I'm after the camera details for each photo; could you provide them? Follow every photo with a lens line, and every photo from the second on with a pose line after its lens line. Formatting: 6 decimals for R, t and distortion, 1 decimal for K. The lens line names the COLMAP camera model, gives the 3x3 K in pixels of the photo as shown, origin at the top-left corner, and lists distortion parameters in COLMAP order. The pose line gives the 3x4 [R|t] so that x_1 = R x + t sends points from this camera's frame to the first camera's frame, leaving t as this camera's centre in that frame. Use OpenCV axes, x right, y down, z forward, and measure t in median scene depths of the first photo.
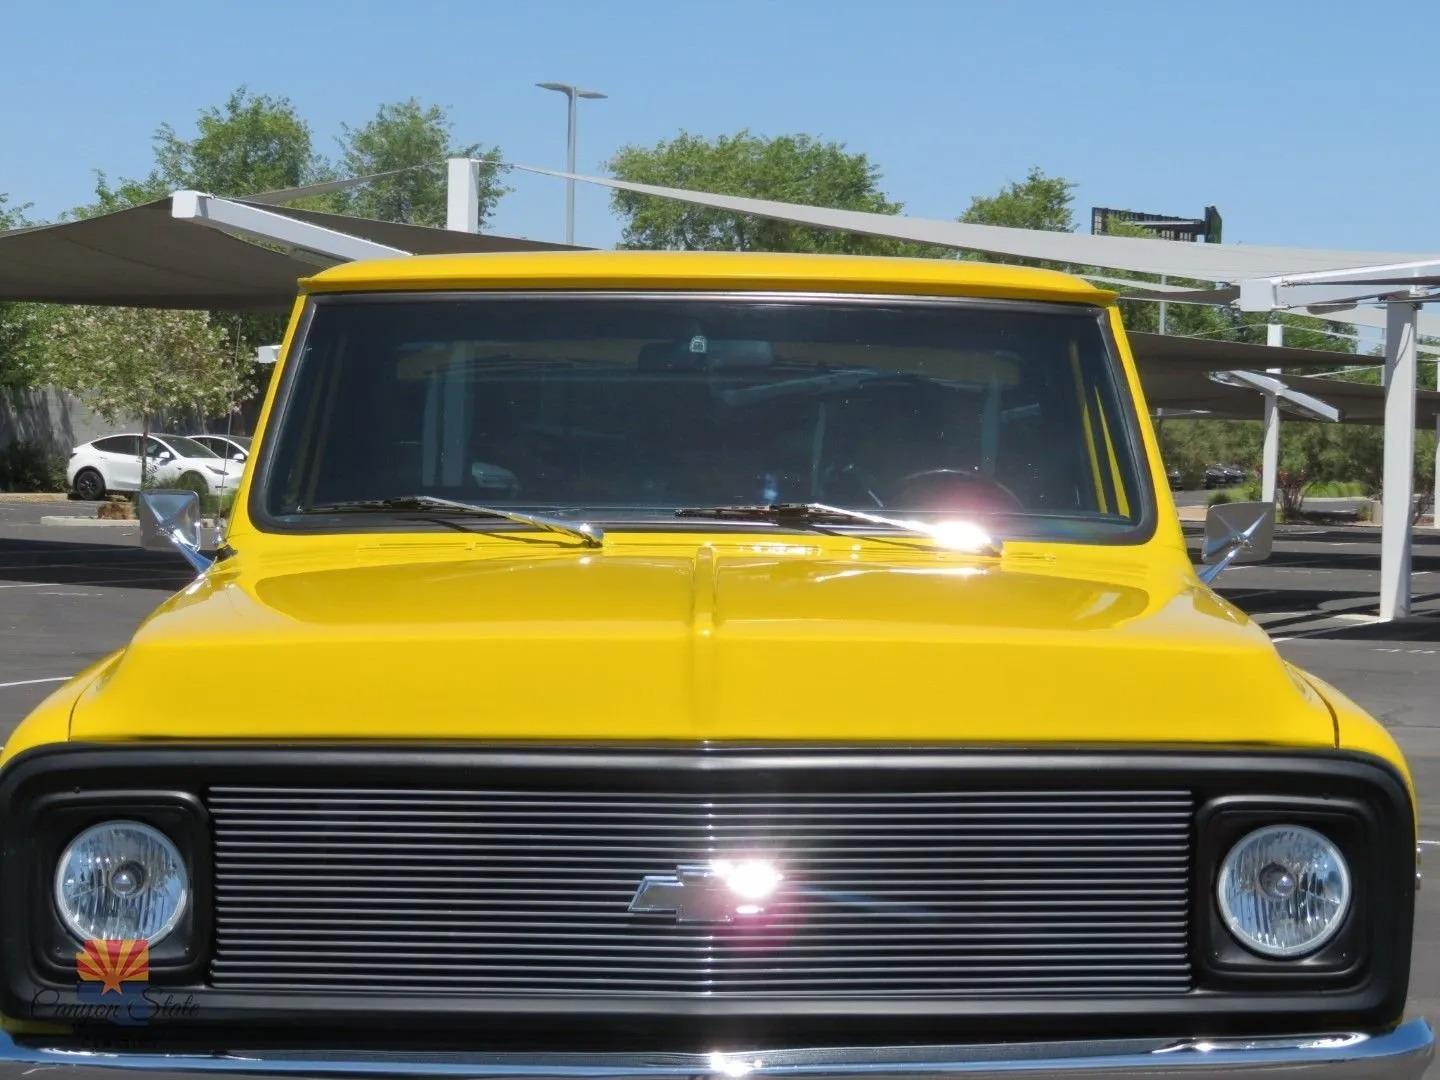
lens RADIAL K [[2969.6, 0, 918.9], [0, 2969.6, 542.1], [0, 0, 1]] dist [0.025507, -0.352859]
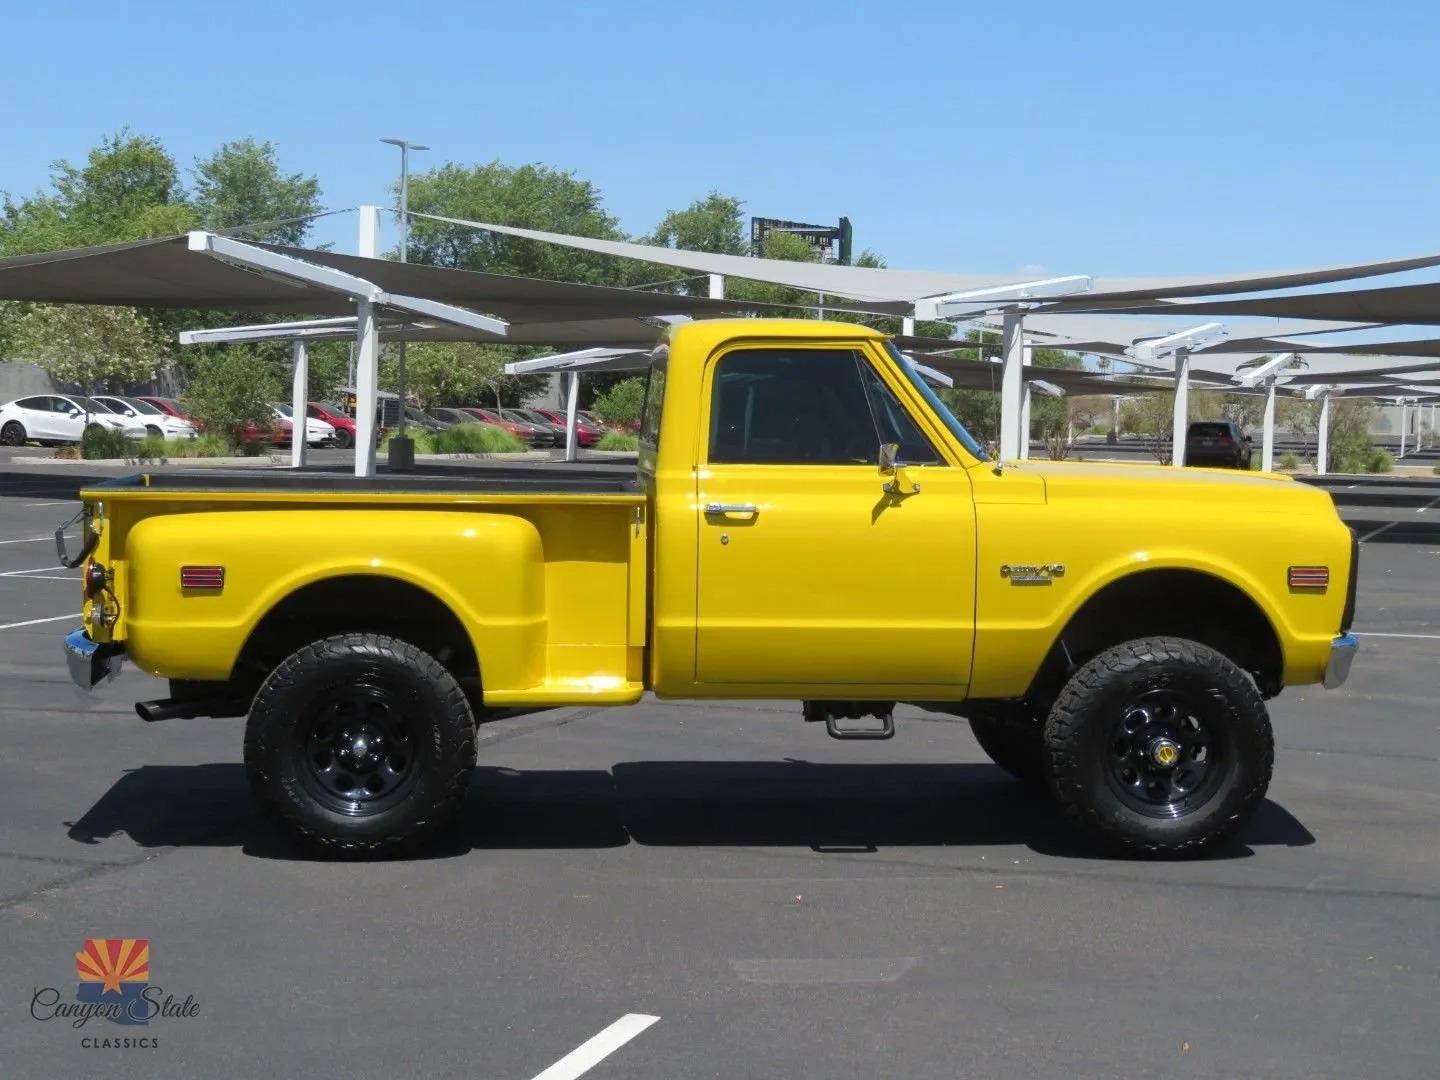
lens RADIAL K [[2969.6, 0, 918.9], [0, 2969.6, 542.1], [0, 0, 1]] dist [0.025507, -0.352859]
pose [[0.988563, -0.005561, 0.150708, -0.082082], [0.003229, 0.999871, 0.015712, 0.008982], [-0.150776, -0.015046, 0.988453, -0.351708]]
